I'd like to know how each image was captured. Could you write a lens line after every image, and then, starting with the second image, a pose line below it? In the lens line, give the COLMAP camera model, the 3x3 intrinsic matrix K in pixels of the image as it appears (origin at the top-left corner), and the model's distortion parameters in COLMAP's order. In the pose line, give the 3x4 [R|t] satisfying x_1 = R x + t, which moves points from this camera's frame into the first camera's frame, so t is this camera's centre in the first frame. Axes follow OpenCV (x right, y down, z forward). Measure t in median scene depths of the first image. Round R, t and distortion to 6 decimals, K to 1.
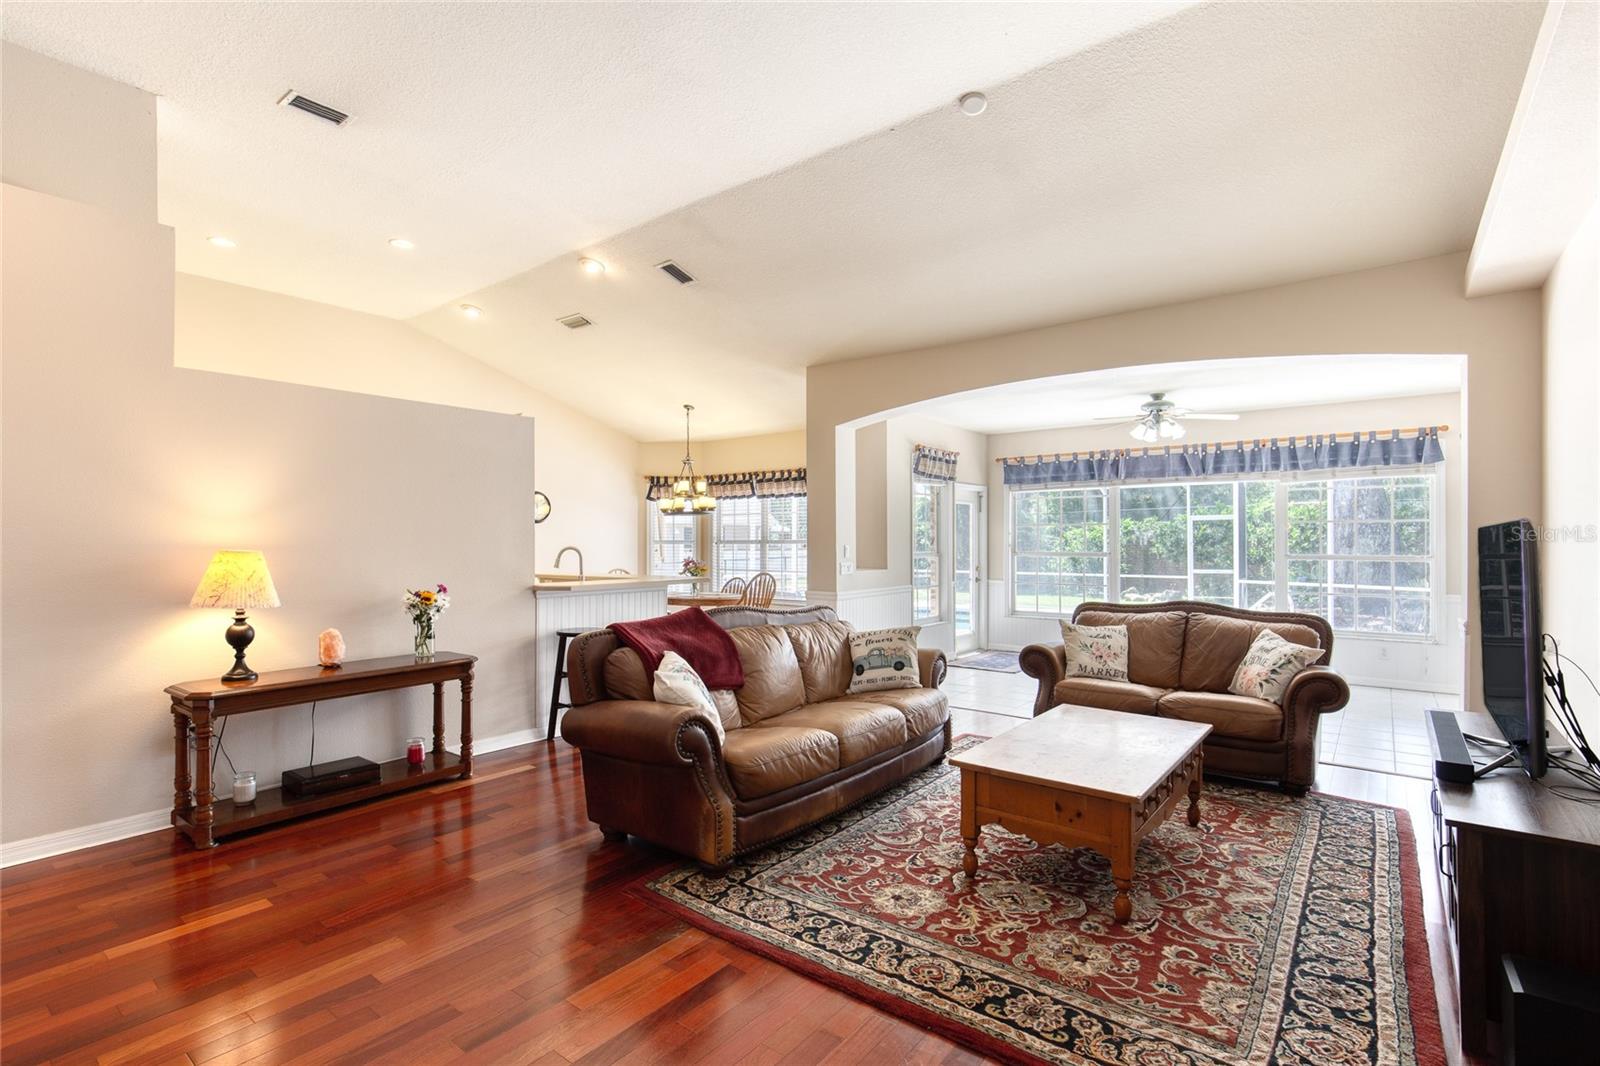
lens RADIAL K [[743.3, 0, 790.8], [0, 743.3, 533.9], [0, 0, 1]] dist [-0.007773, 0.001537]
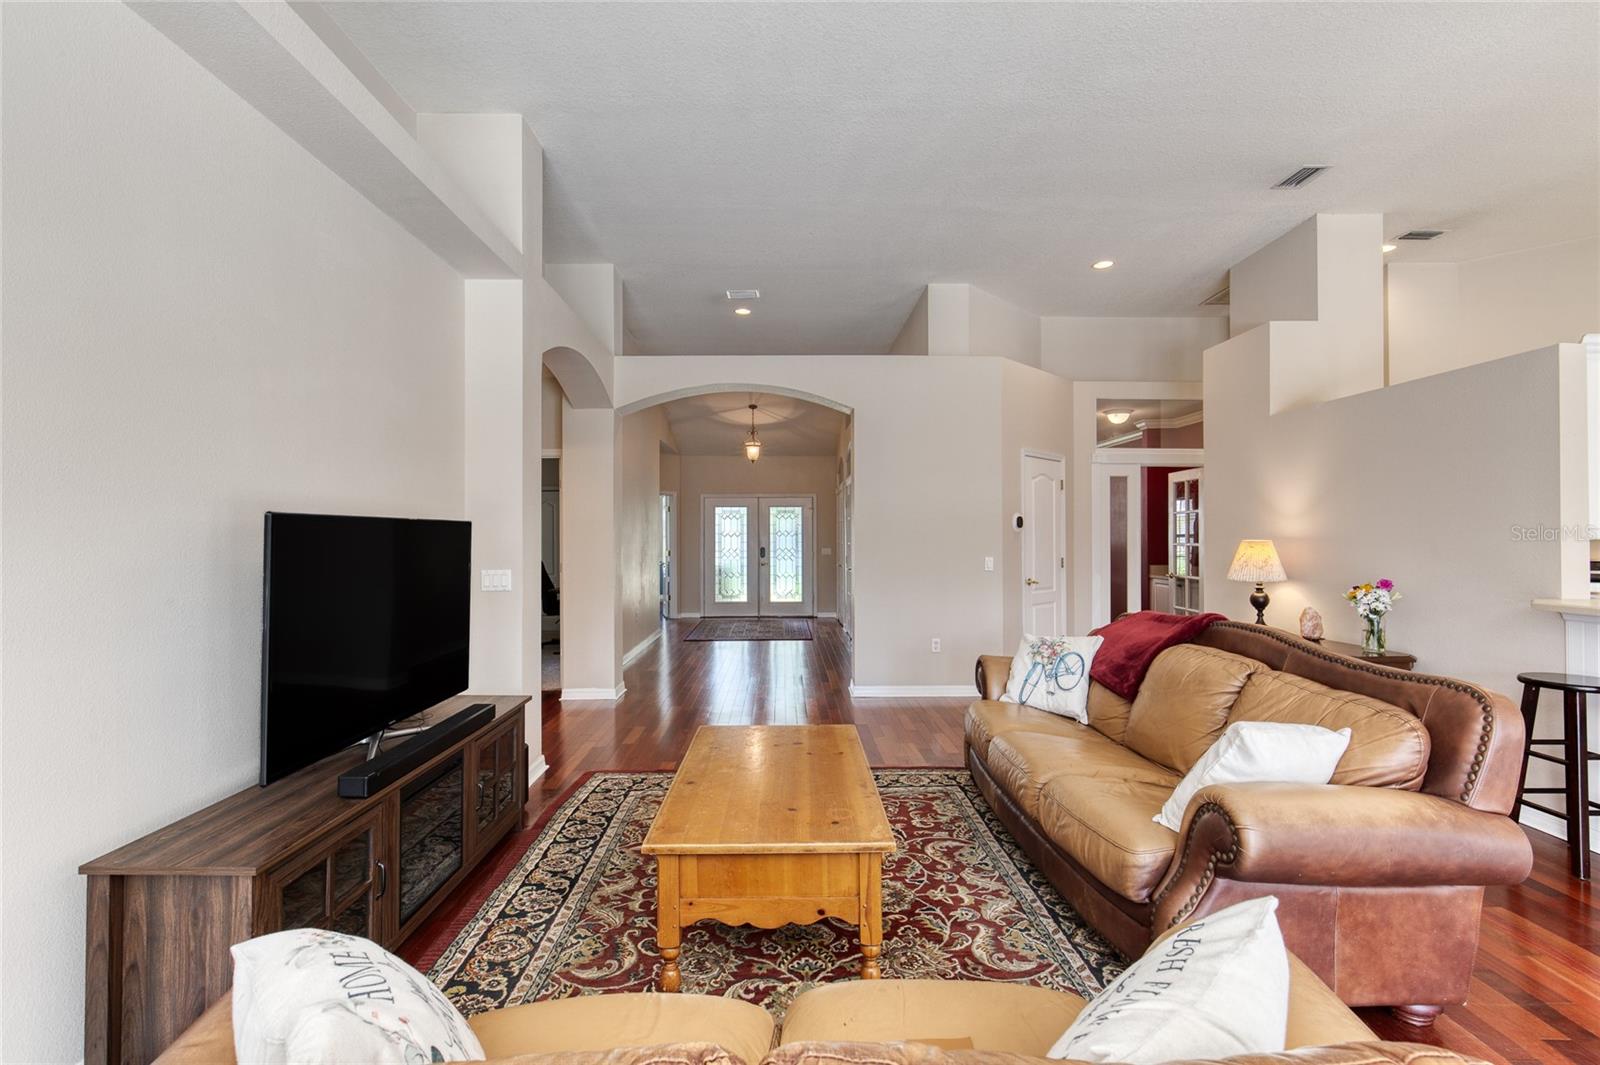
lens RADIAL K [[749.7, 0, 782.7], [0, 749.7, 528.1], [0, 0, 1]] dist [-0.003979, 0.000314]
pose [[-0.782467, -0.007157, -0.622651, 0.659242], [0.007997, 0.999736, -0.021541, 0.015973], [0.622641, -0.021834, -0.782203, 1.189713]]
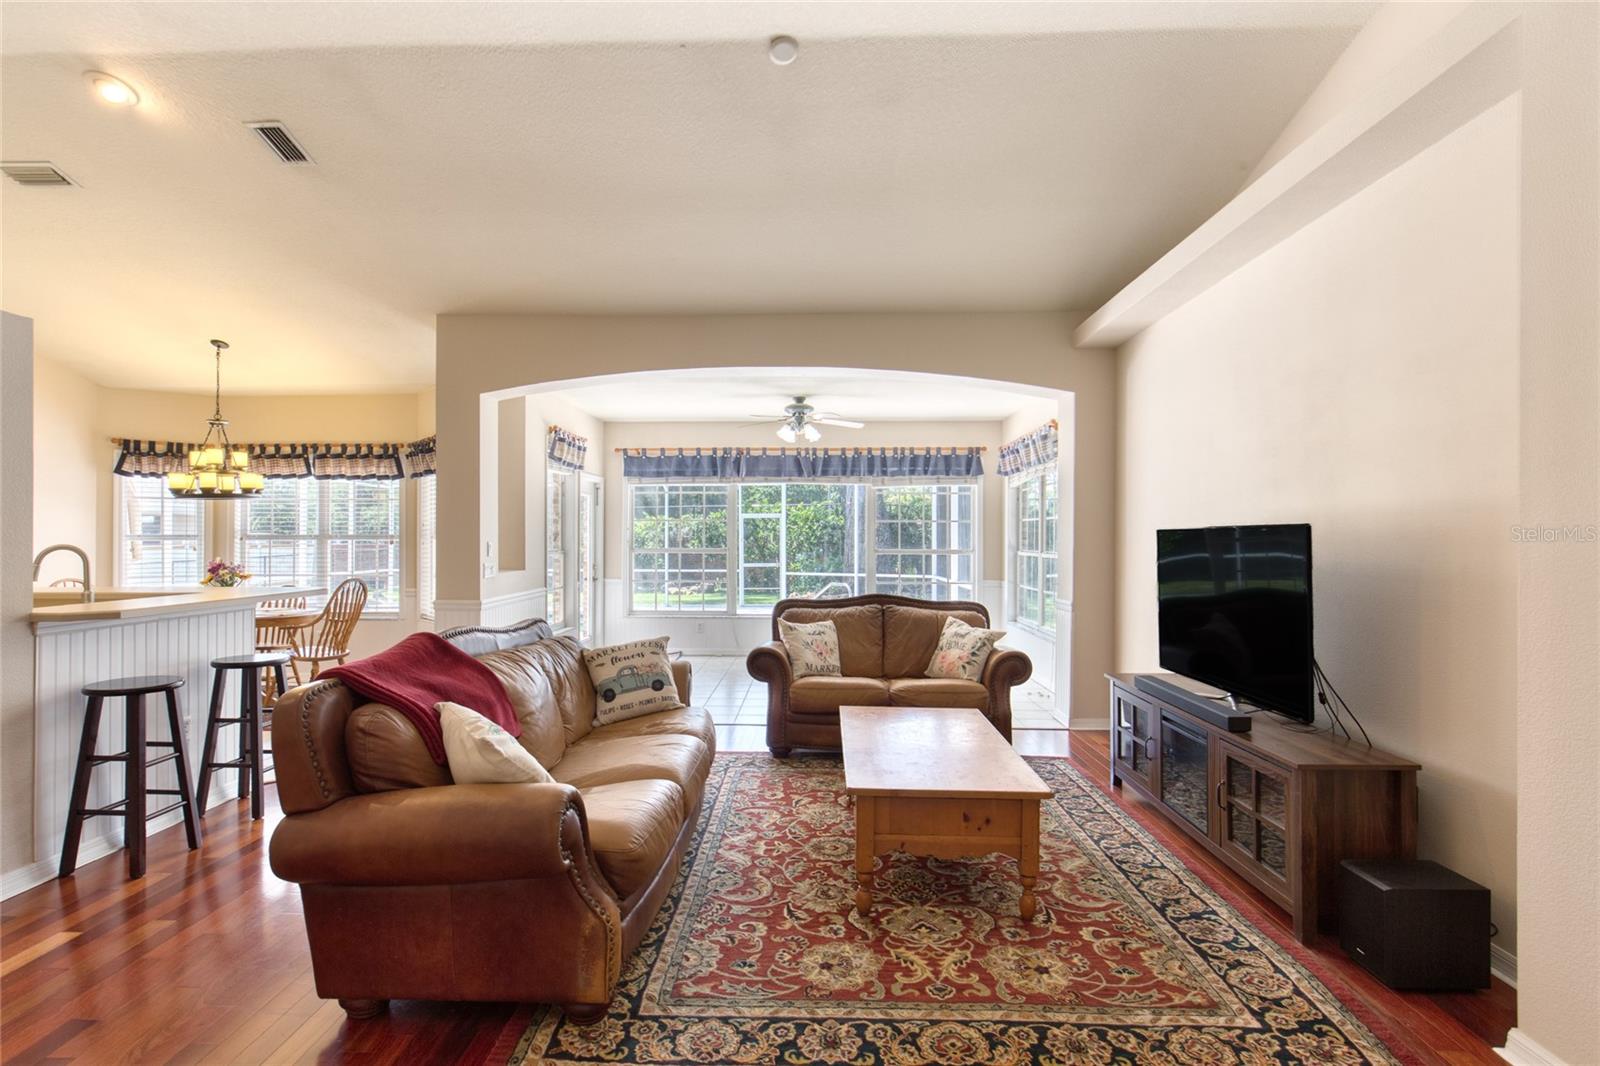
lens RADIAL K [[771.2, 0, 783.3], [0, 771.2, 532.5], [0, 0, 1]] dist [-0.006341, 0.001023]
pose [[0.809533, 0.006032, 0.587043, -0.246002], [-0.008215, 0.999966, 0.001054, 0.002079], [-0.587016, -0.005676, 0.809555, 0.201917]]
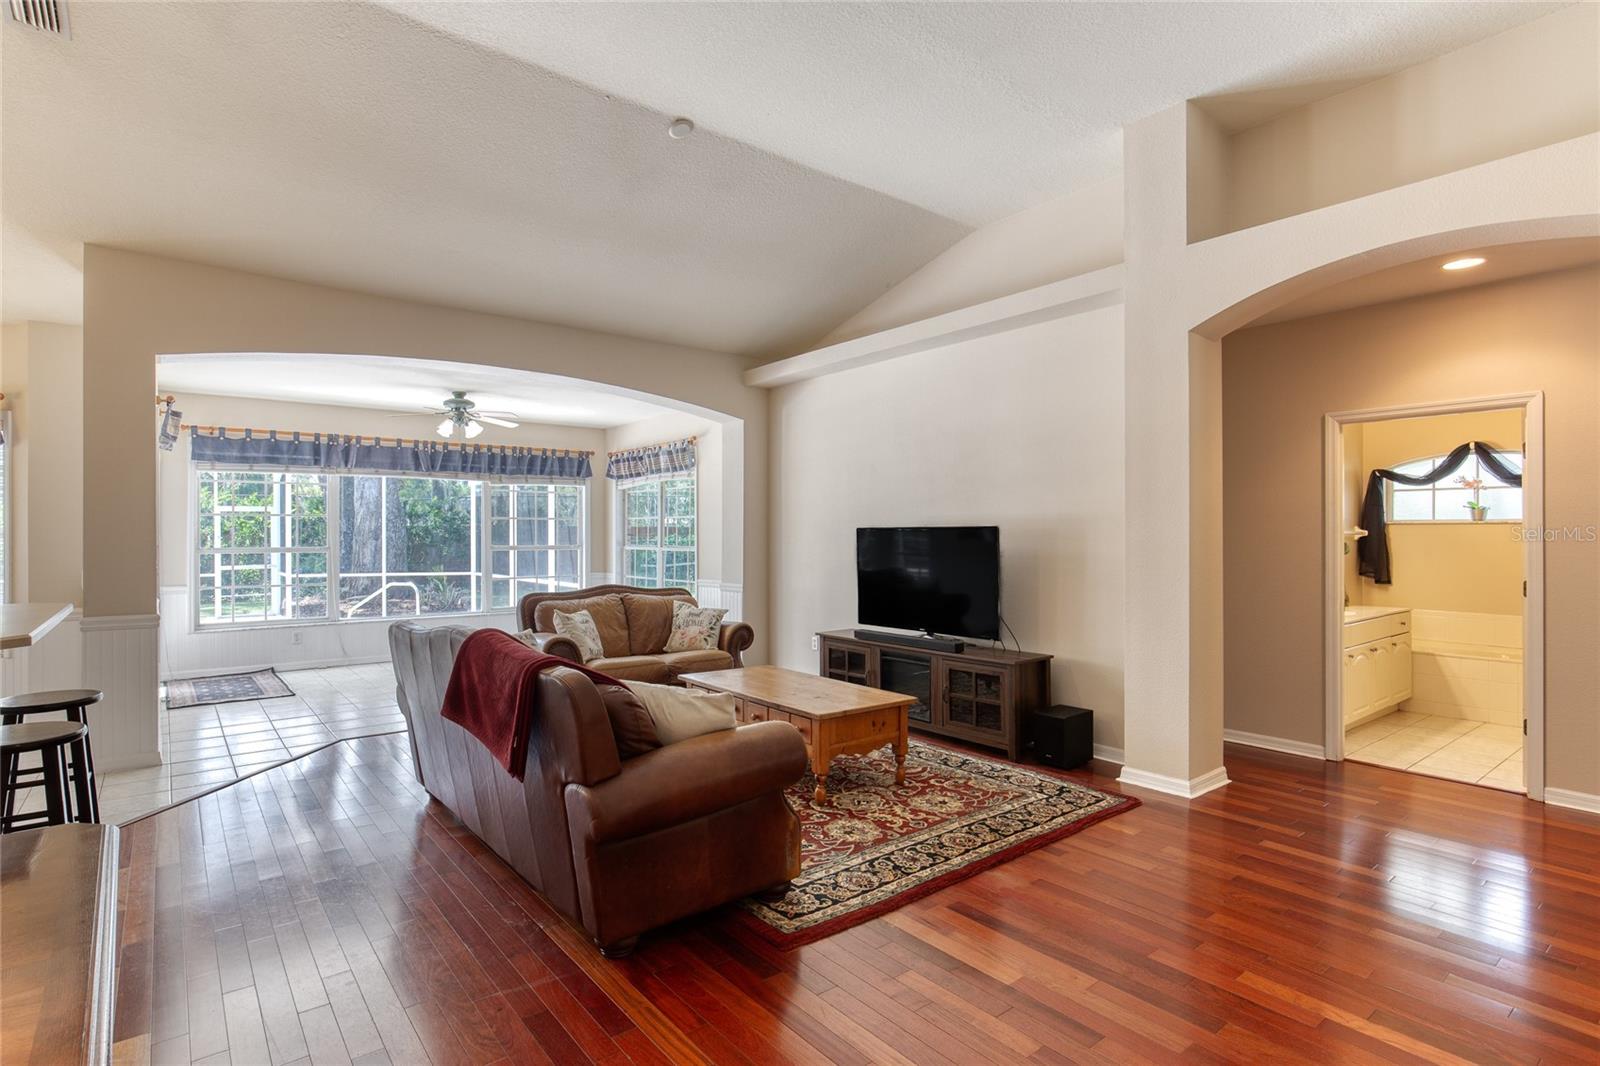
lens RADIAL K [[780.6, 0, 736.3], [0, 780.6, 533.4], [0, 0, 1]] dist [-0.007680, -0.000763]
pose [[0.270564, 0.000573, 0.962702, -0.680288], [-0.009574, 0.999952, 0.002096, 0.002965], [-0.962654, -0.009784, 0.270556, 0.508969]]
